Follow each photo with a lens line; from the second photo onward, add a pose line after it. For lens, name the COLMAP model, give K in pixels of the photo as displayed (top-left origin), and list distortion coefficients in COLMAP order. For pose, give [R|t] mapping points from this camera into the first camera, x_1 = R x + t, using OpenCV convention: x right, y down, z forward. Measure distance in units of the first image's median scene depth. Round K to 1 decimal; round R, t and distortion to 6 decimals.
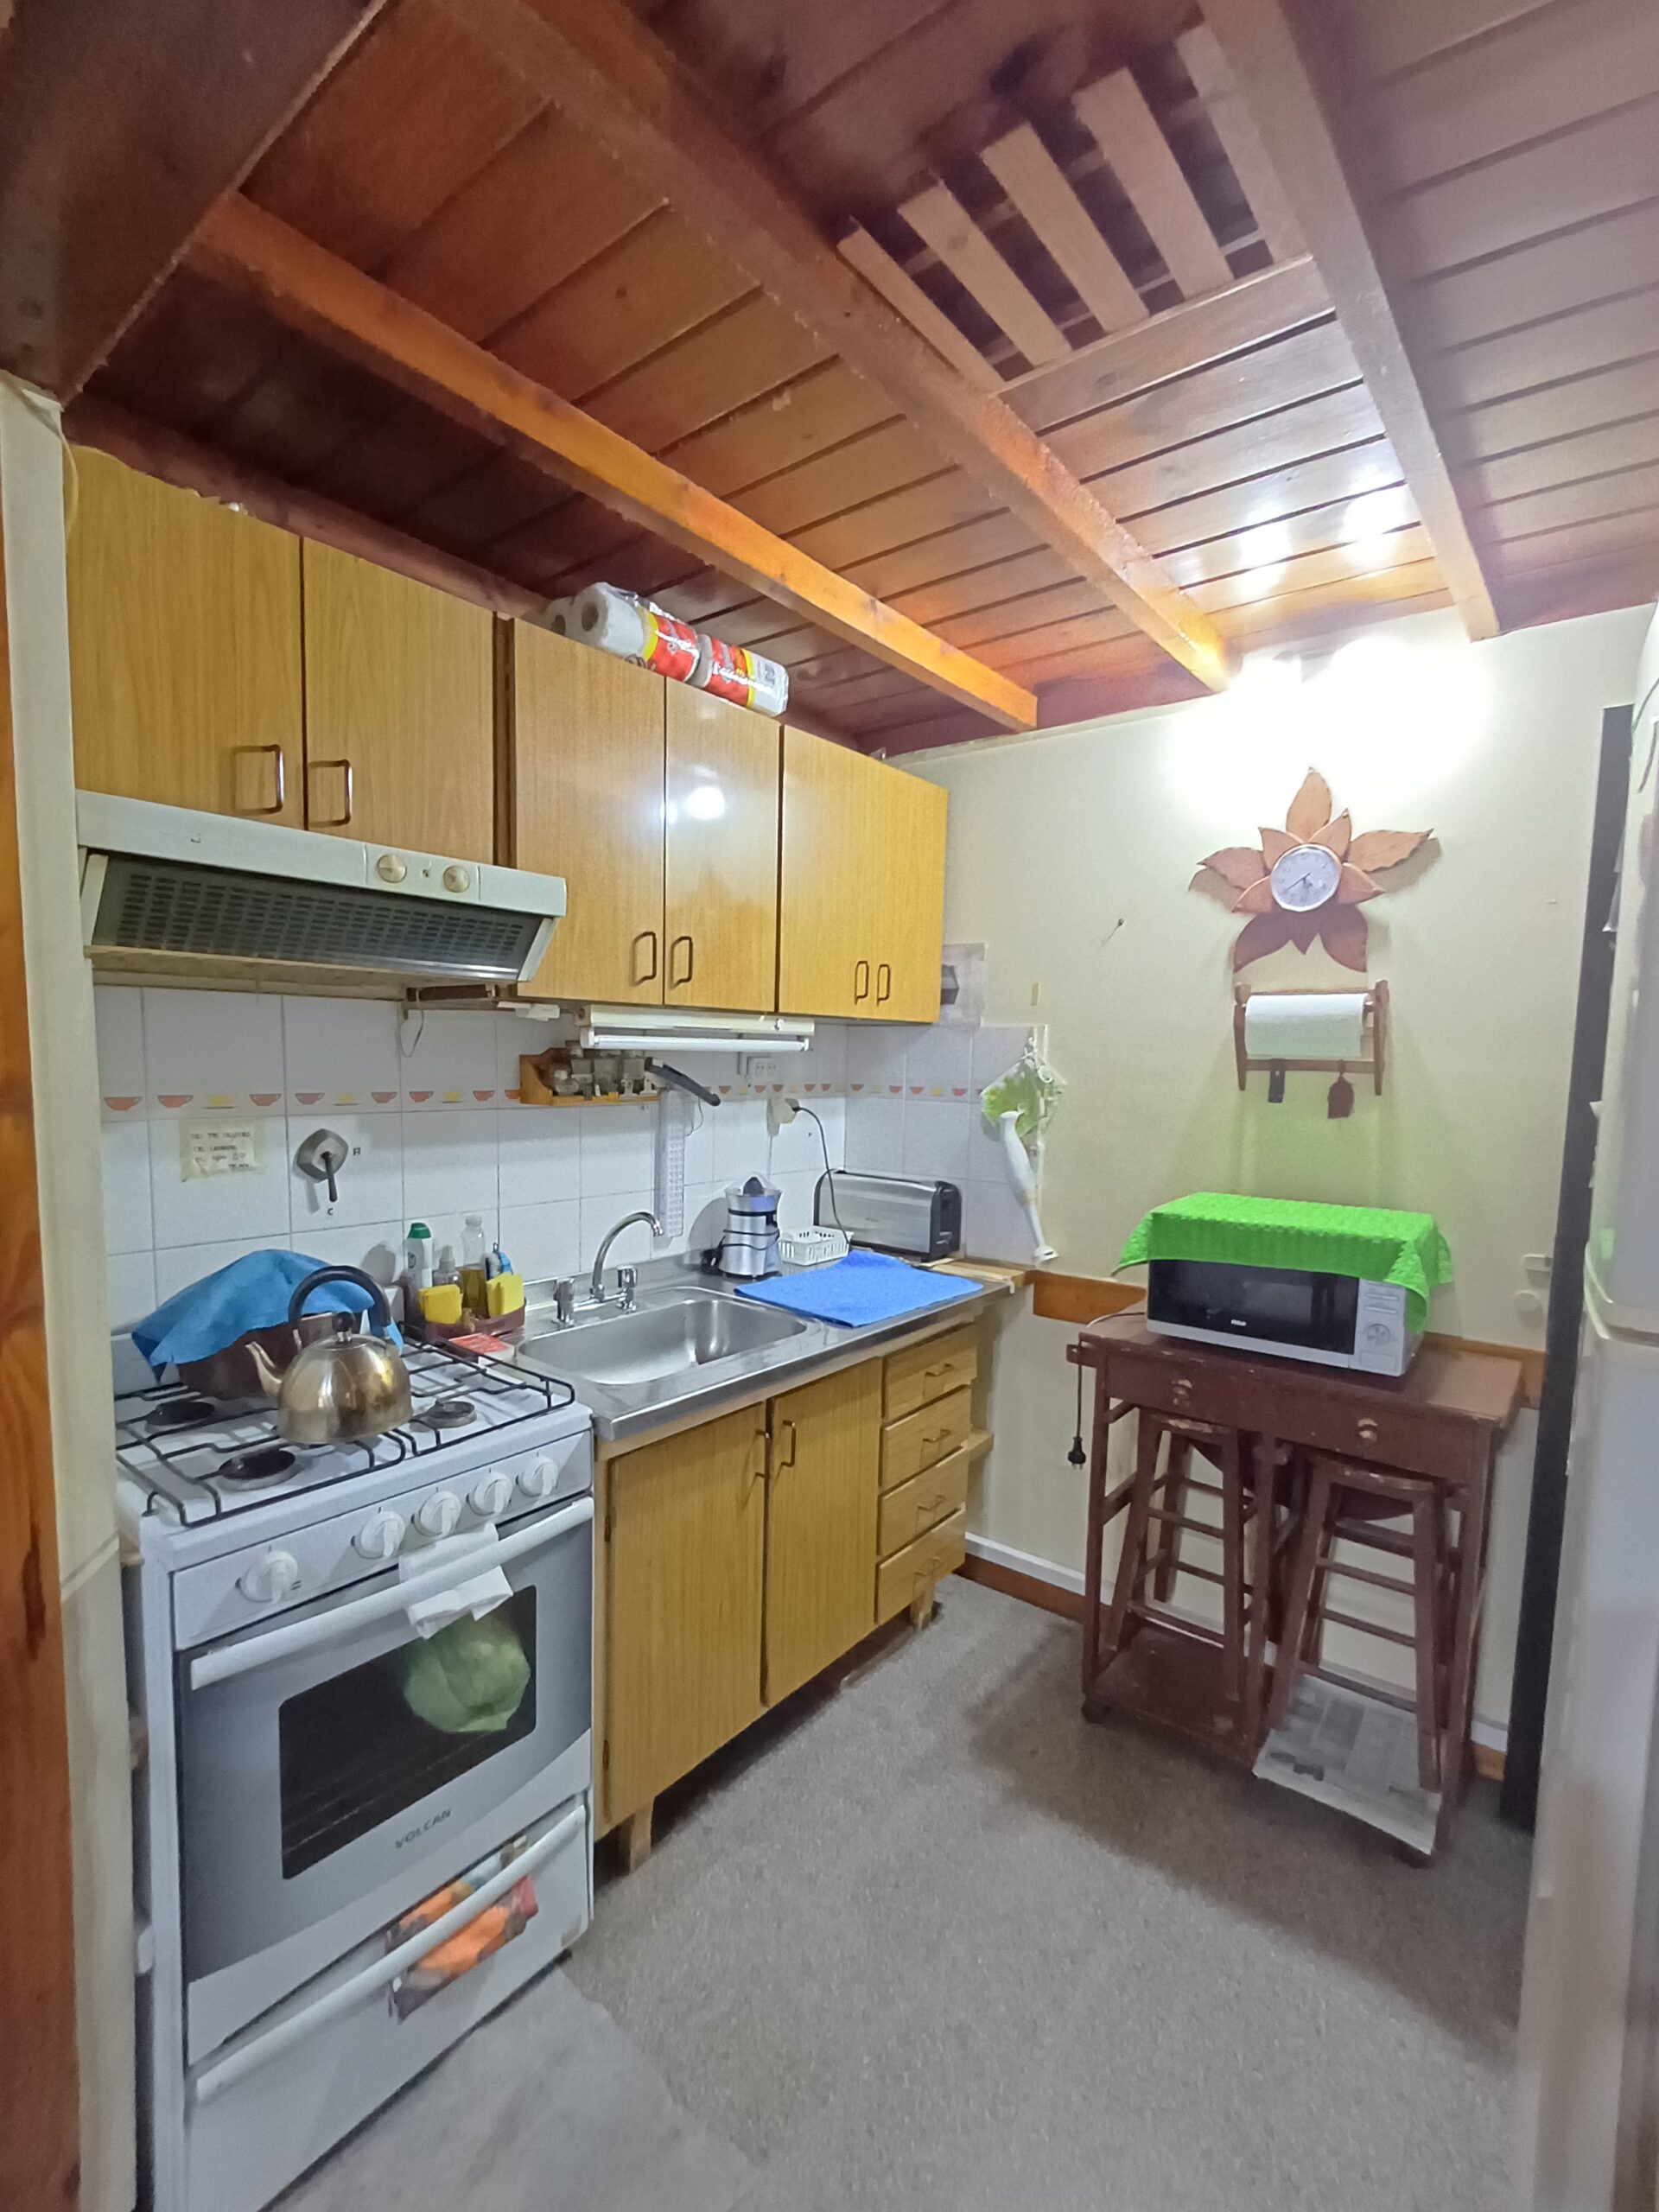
lens RADIAL K [[996.1, 0, 806.2], [0, 996.1, 1148.7], [0, 0, 1]] dist [0.004773, -0.005572]
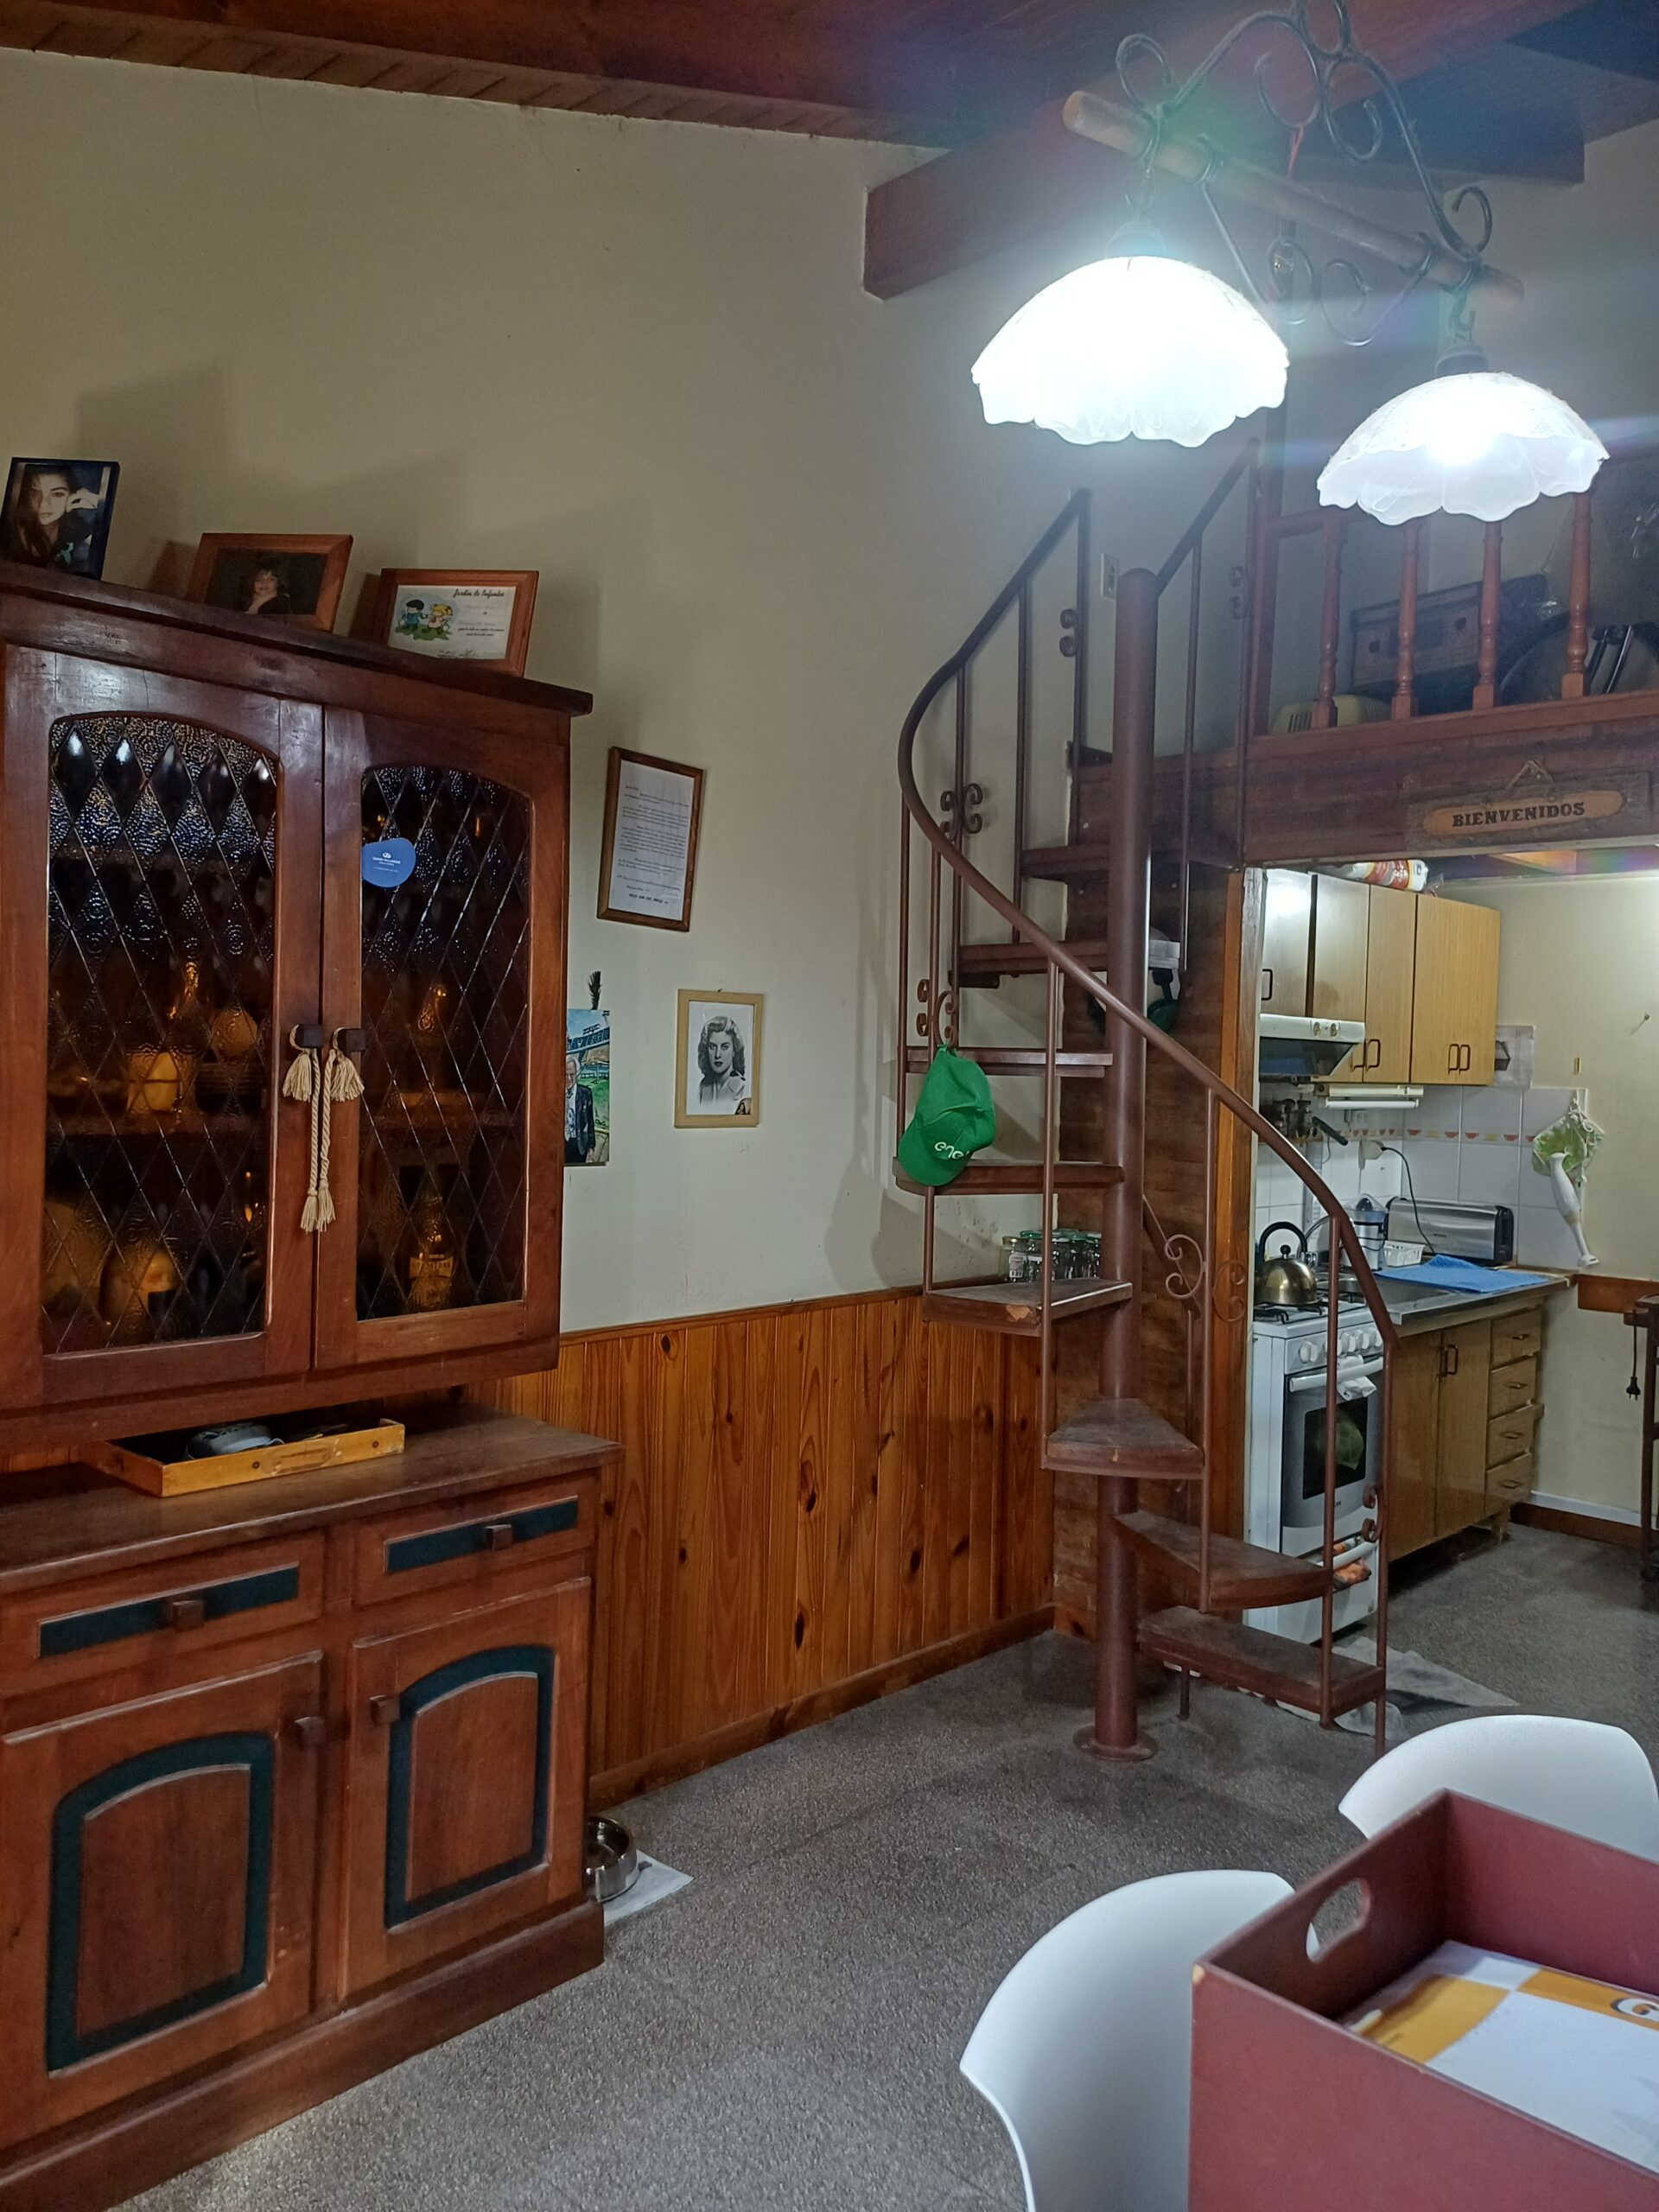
lens RADIAL K [[1606.6, 0, 821.9], [0, 1606.6, 1084.9], [0, 0, 1]] dist [0.045490, -0.028198]
pose [[0.996806, 0.012284, -0.078916, -0.611371], [-0.018583, 0.996654, -0.079598, 0.063007], [0.077675, 0.080810, 0.993698, -1.246150]]
